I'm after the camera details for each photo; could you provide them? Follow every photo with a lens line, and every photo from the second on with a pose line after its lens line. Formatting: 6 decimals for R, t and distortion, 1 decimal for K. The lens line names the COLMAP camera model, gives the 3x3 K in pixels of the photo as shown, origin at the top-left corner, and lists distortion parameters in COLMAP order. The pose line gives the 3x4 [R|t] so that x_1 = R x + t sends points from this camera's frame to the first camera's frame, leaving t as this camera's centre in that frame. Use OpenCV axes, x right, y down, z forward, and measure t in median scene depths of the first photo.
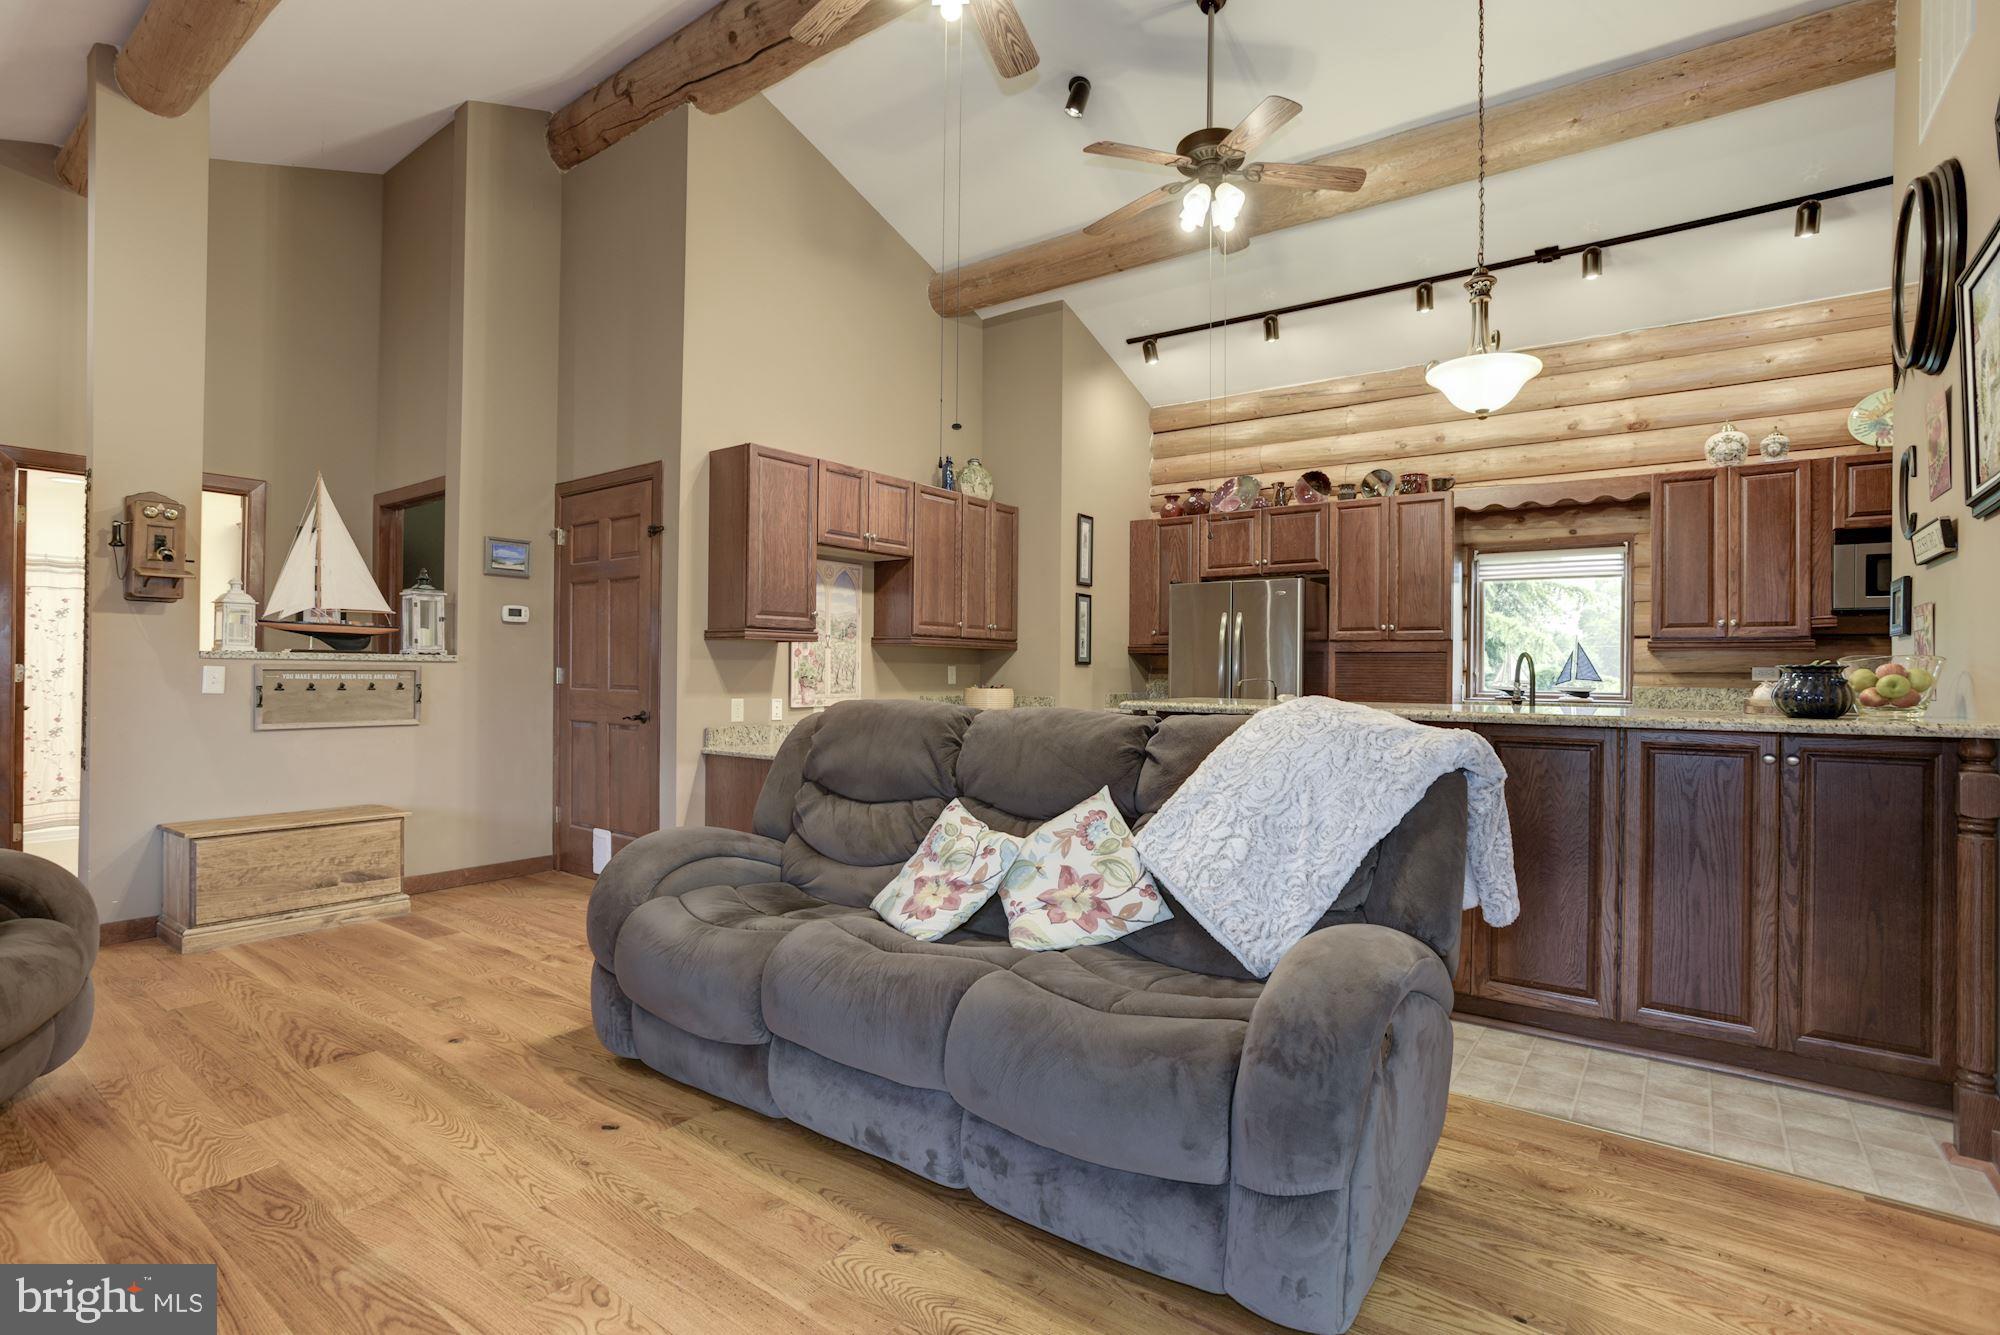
lens RADIAL K [[959.0, 0, 997.1], [0, 959.0, 671.9], [0, 0, 1]] dist [-0.053420, 0.025153]
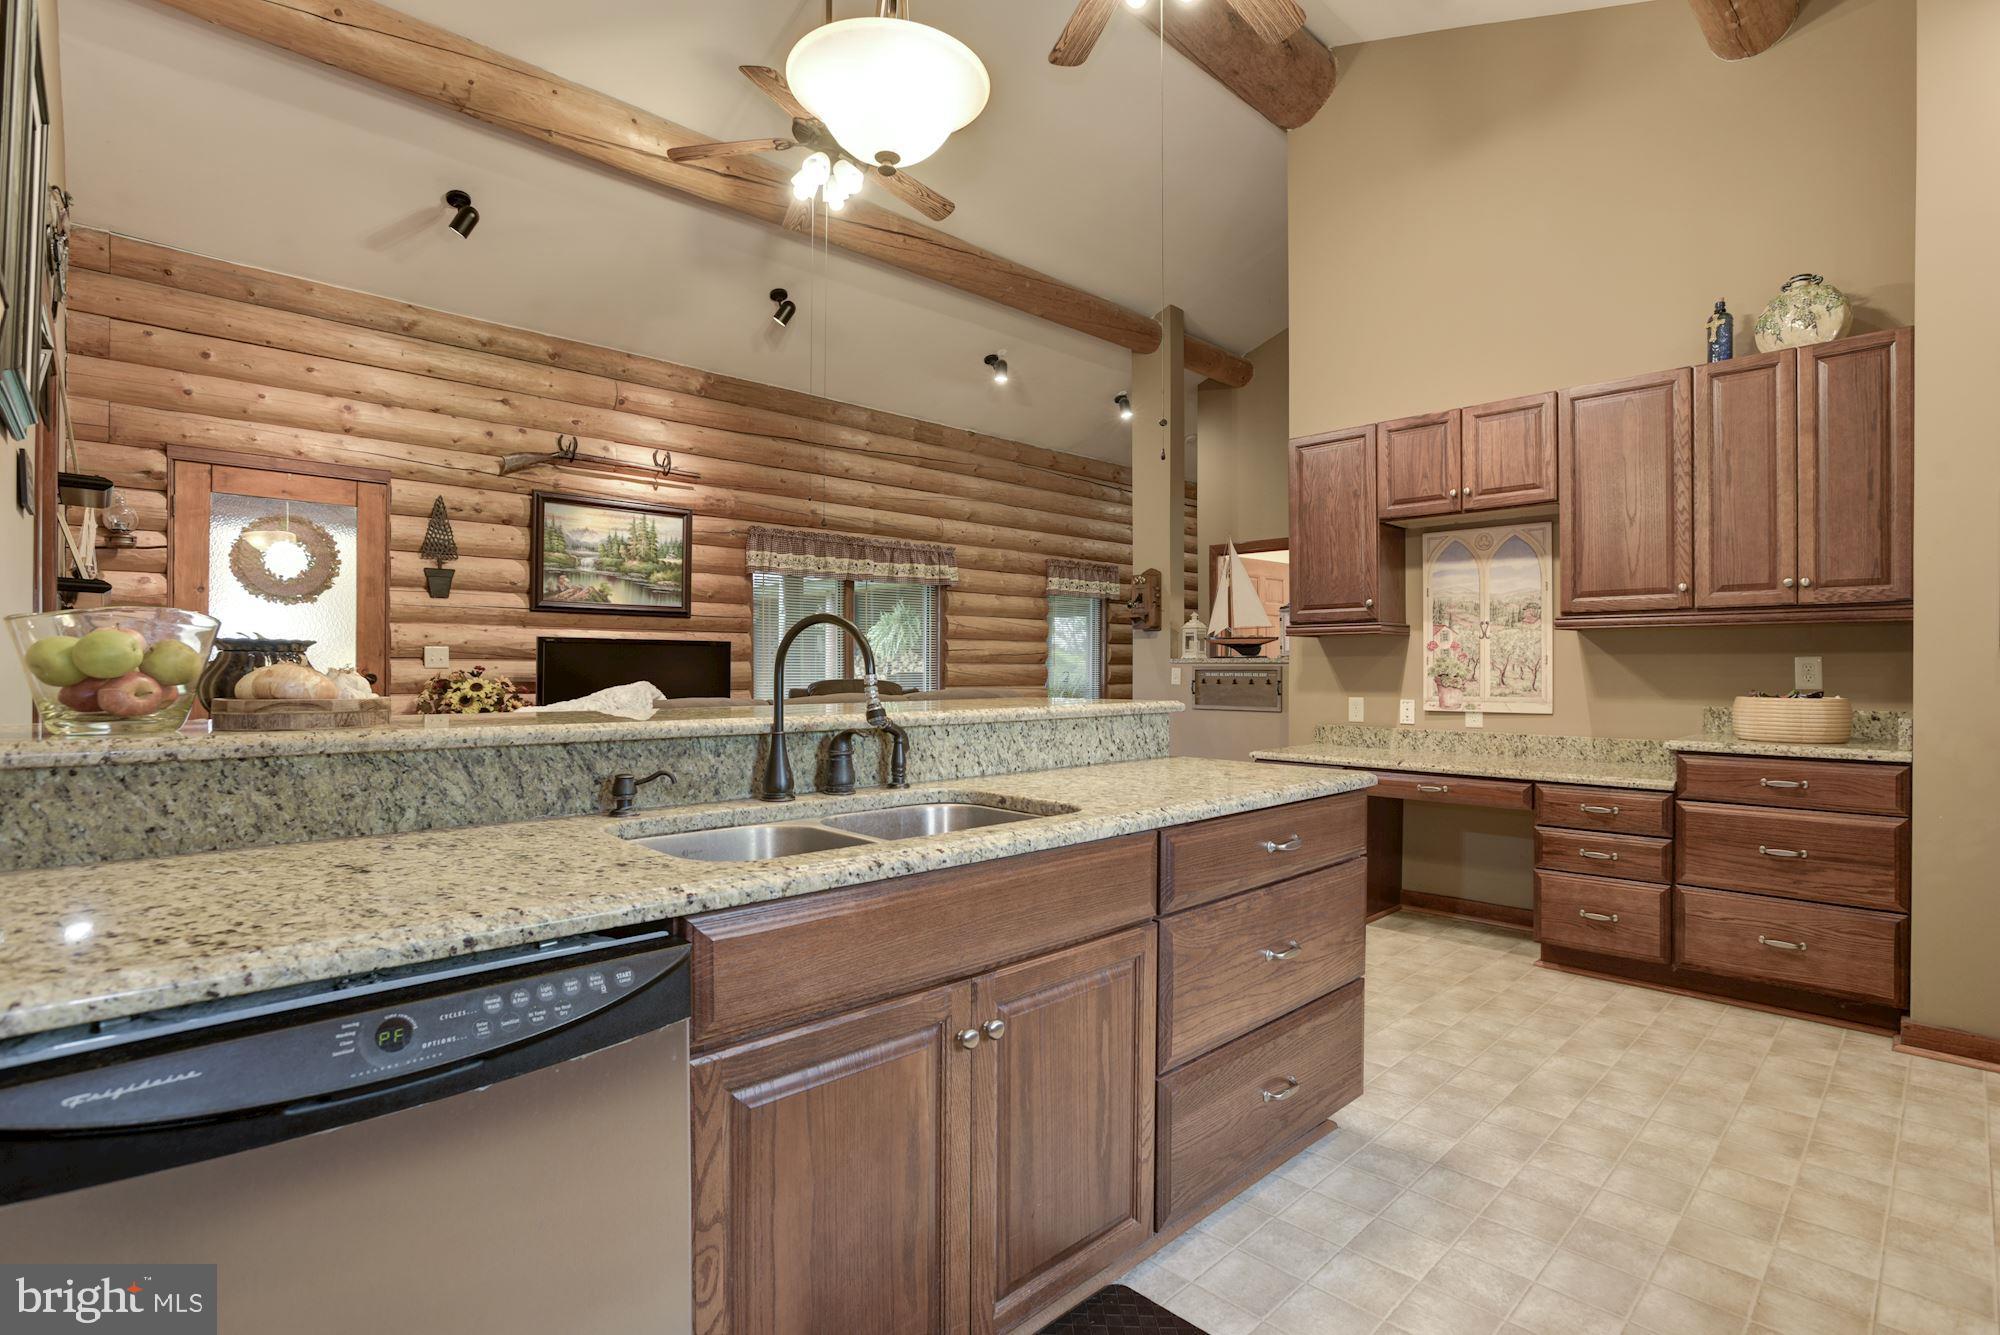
lens RADIAL K [[959.0, 0, 1013.7], [0, 959.0, 665.4], [0, 0, 1]] dist [-0.053420, 0.025153]
pose [[-0.151262, -0.012171, -0.988419, 0.697346], [-0.002357, 0.999926, -0.011952, 0.008025], [0.988491, 0.000521, -0.151279, 0.784102]]
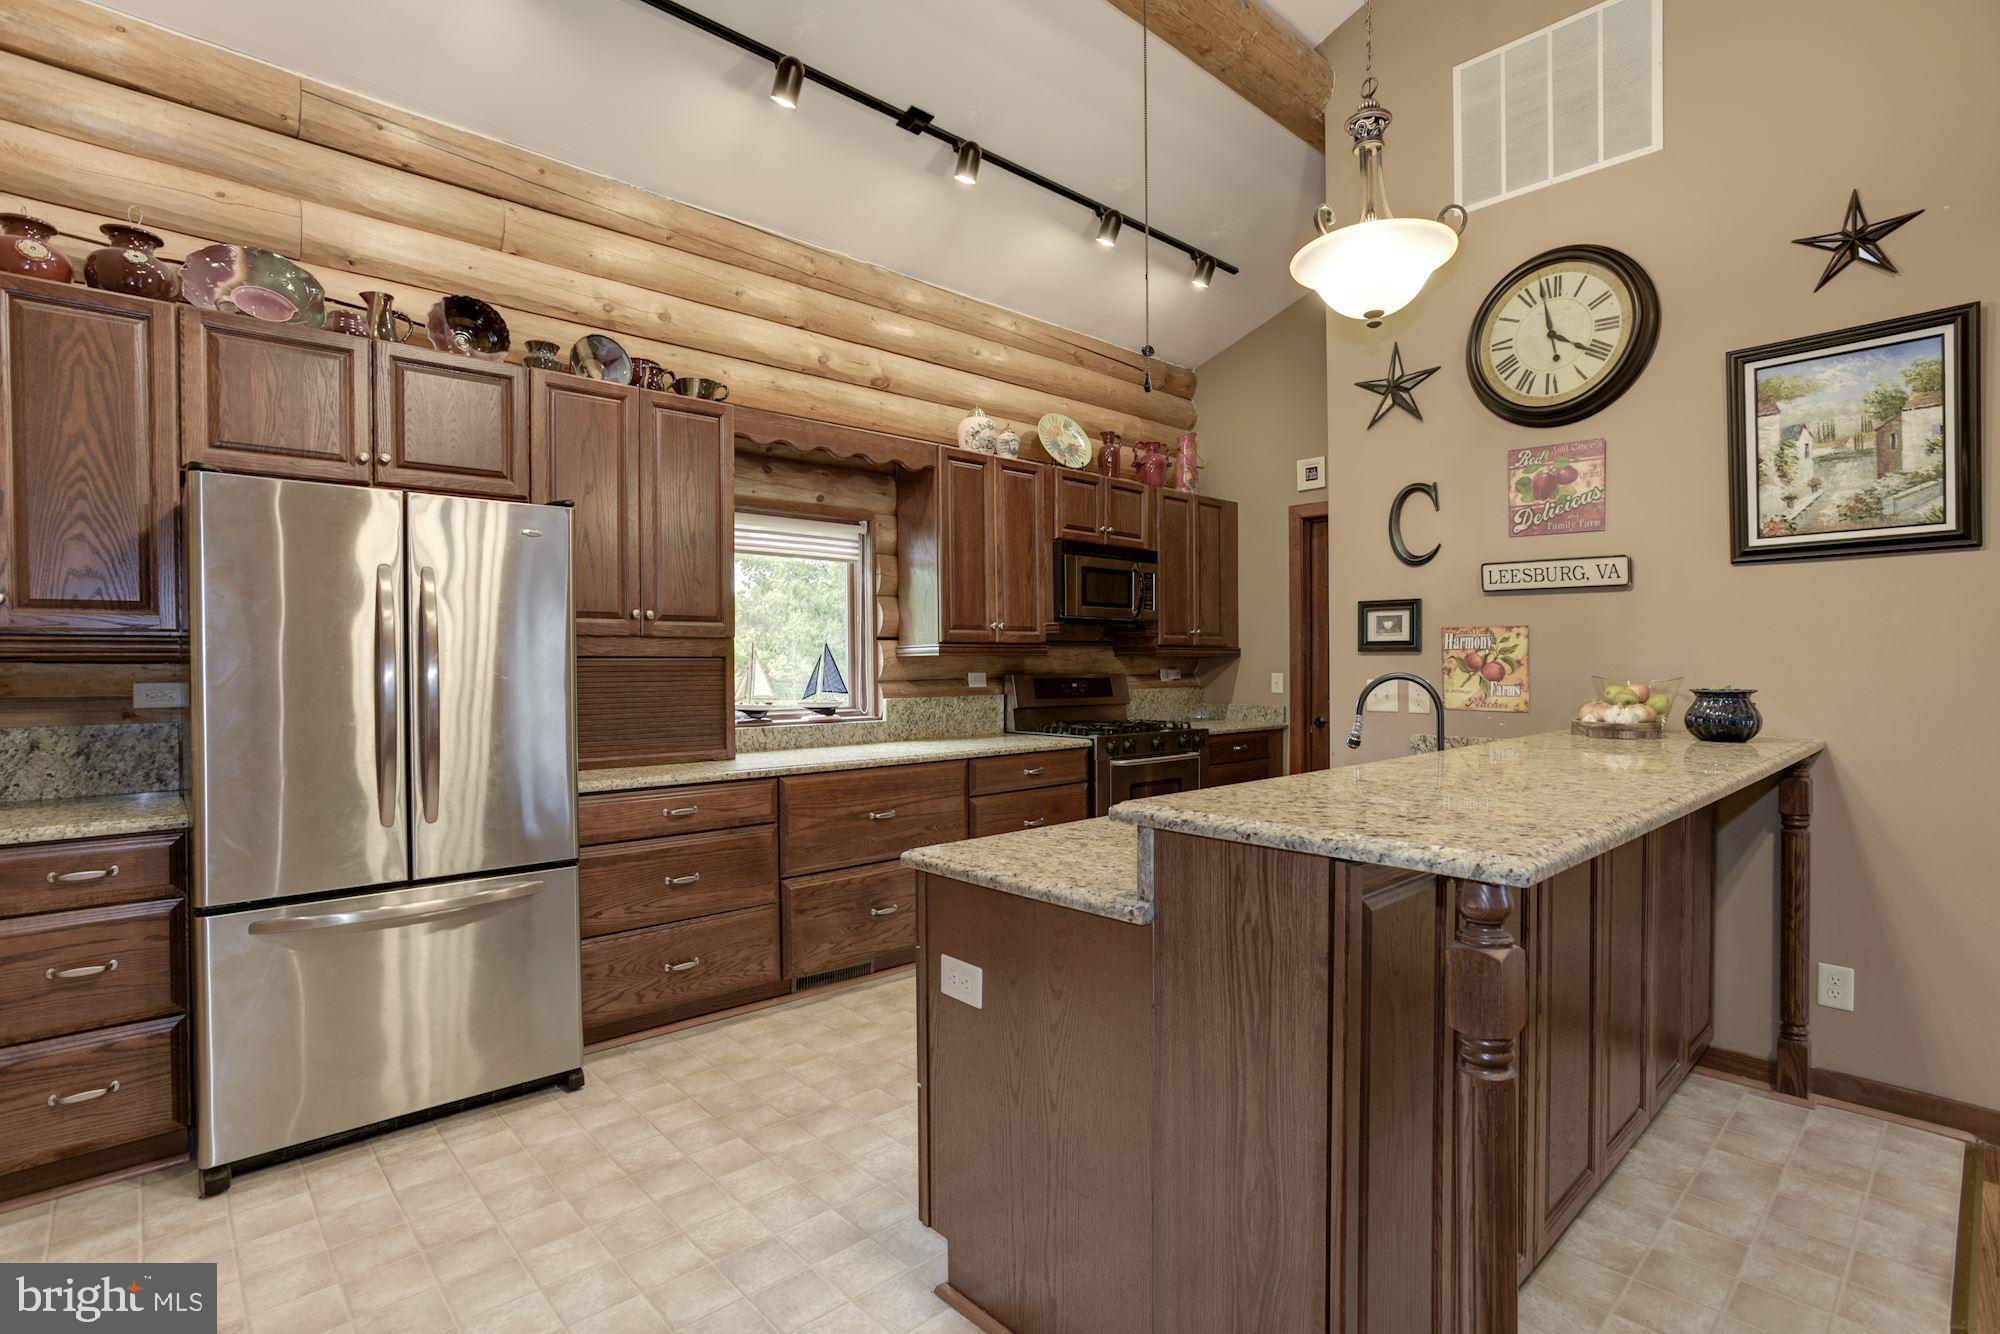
lens RADIAL K [[959.0, 0, 1004.8], [0, 959.0, 669.3], [0, 0, 1]] dist [-0.053420, 0.025153]
pose [[0.179322, -0.020666, 0.983573, -0.136069], [0.006720, 0.999782, 0.019781, -0.026743], [-0.983768, 0.003062, 0.179422, 0.775811]]
